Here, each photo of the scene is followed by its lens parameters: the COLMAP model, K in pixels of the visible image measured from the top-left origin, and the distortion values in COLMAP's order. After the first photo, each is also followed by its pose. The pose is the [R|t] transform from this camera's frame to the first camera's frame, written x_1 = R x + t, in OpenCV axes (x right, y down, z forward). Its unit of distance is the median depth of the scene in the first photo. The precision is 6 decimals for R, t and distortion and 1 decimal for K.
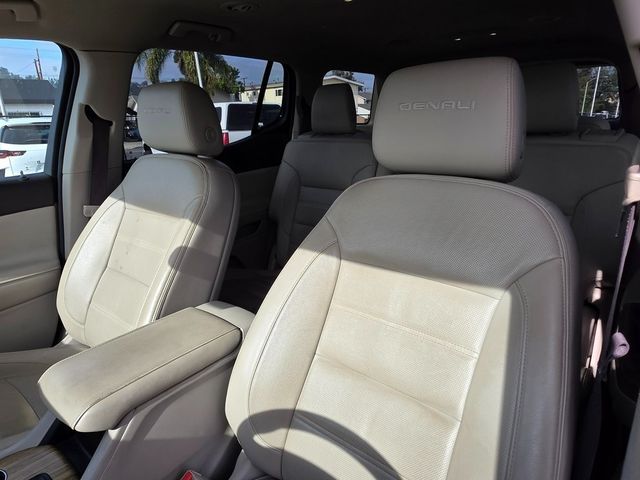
lens RADIAL K [[406.5, 0, 320.0], [0, 406.5, 240.0], [0, 0, 1]] dist [-0.003020, -0.000447]
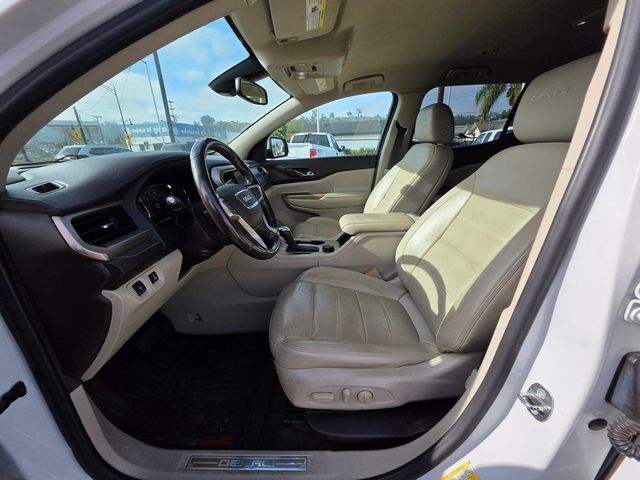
lens RADIAL K [[251.8, 0, 320.0], [0, 251.8, 240.0], [0, 0, 1]] dist [-0.001897, -0.000362]
pose [[0.622723, 0.273856, -0.732952, 0.397589], [-0.209857, 0.960885, 0.180723, 0.147164], [0.753775, 0.041275, 0.655835, -0.185527]]
